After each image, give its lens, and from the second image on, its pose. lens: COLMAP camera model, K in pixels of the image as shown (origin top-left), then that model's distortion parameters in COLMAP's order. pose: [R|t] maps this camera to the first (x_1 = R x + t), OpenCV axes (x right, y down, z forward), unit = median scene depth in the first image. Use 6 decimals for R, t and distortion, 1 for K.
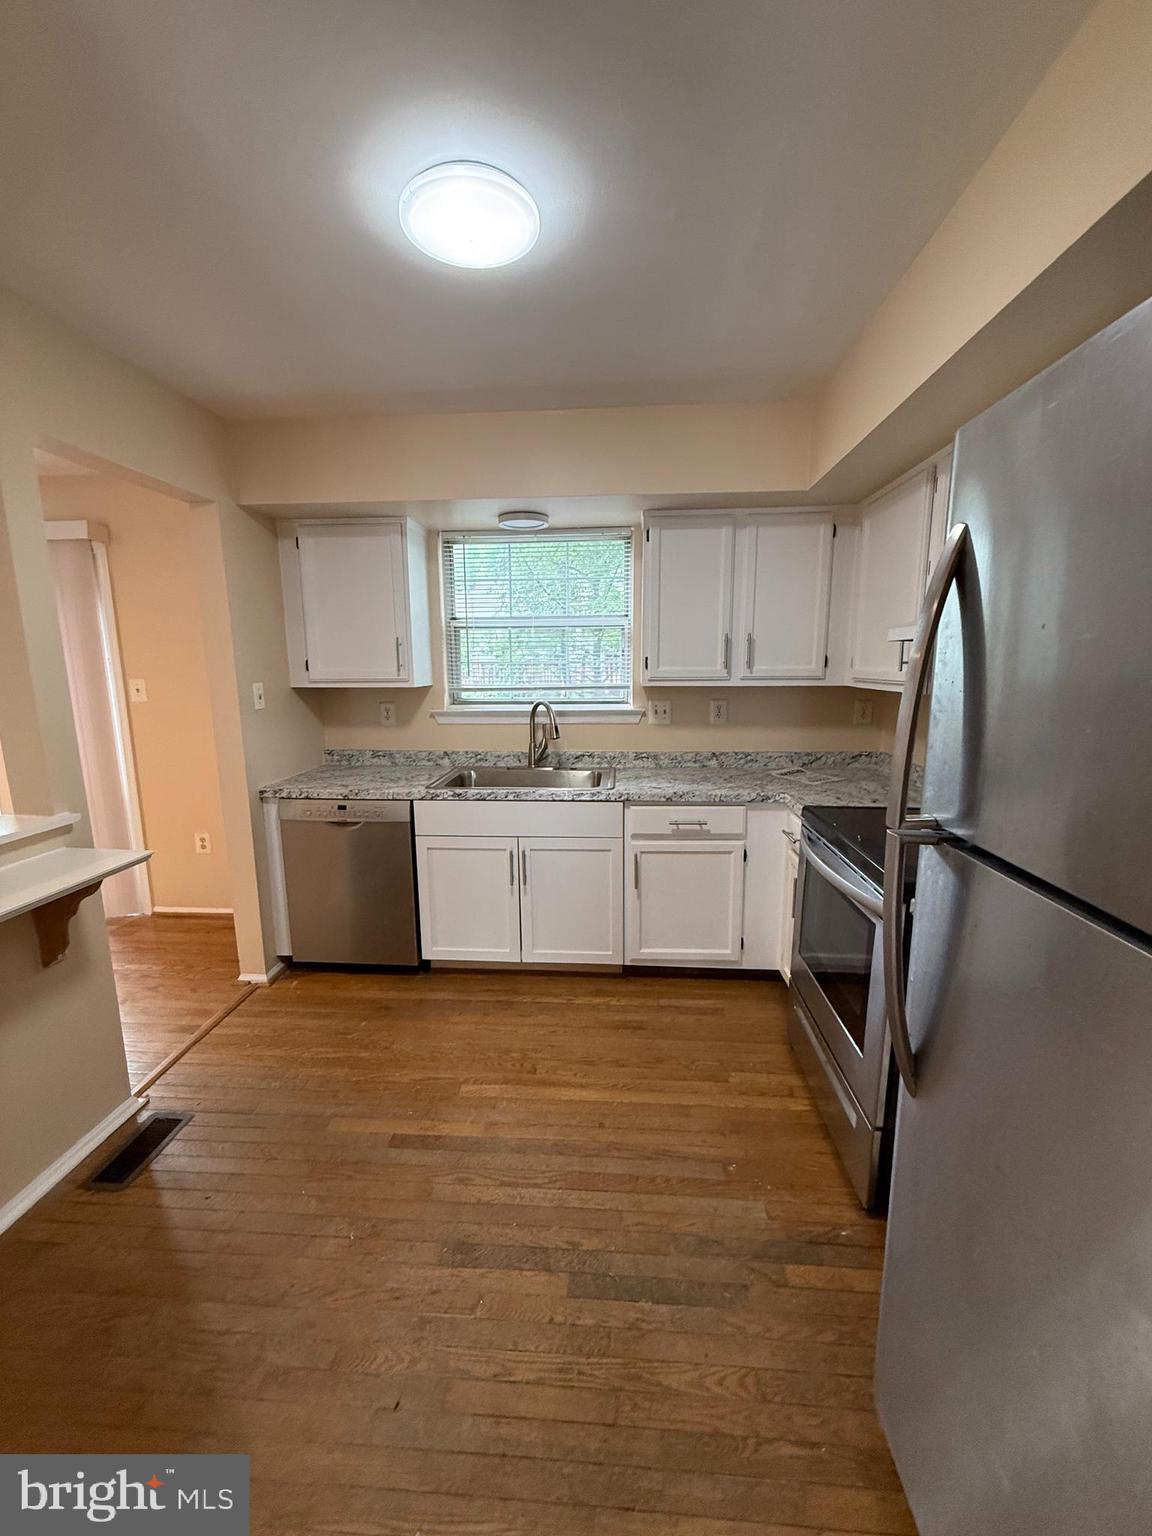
lens RADIAL K [[605.5, 0, 576.0], [0, 605.5, 768.0], [0, 0, 1]] dist [-0.002693, -0.000153]
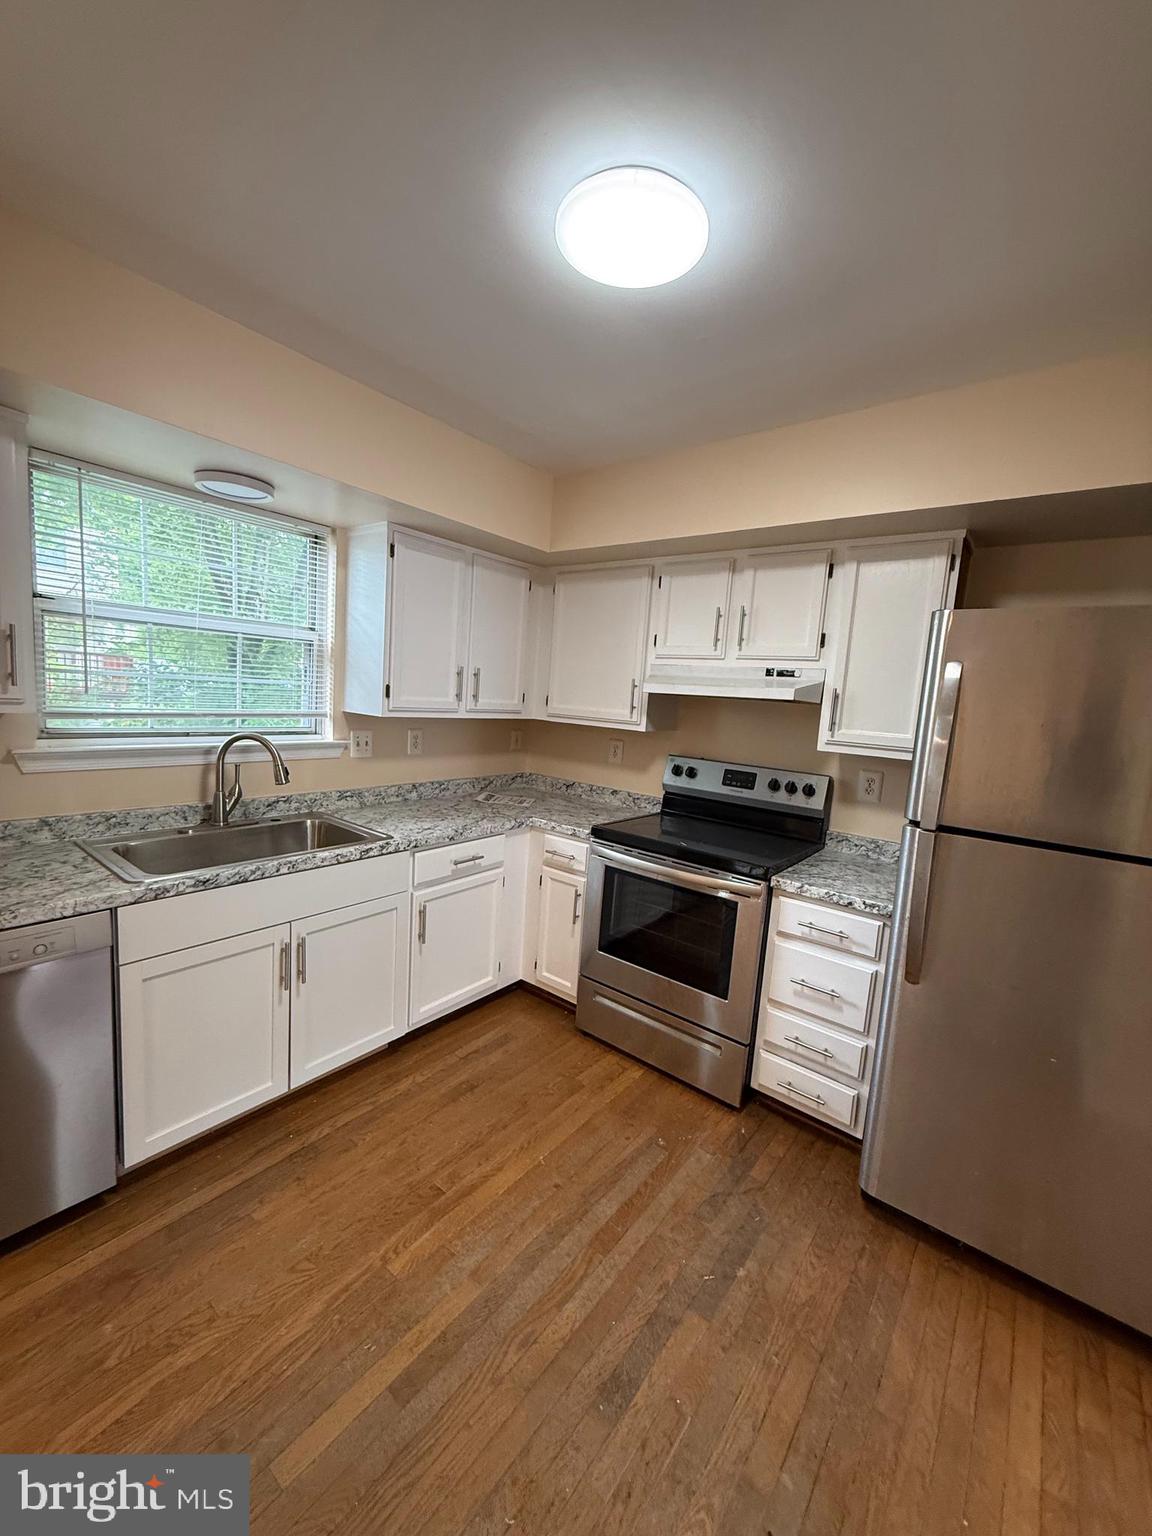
lens RADIAL K [[605.5, 0, 576.0], [0, 605.5, 768.0], [0, 0, 1]] dist [-0.002693, -0.000153]
pose [[0.563479, -0.058805, 0.824035, -0.504485], [0.073983, 0.997048, 0.020562, -0.062848], [-0.822811, 0.049379, 0.566166, 0.294195]]
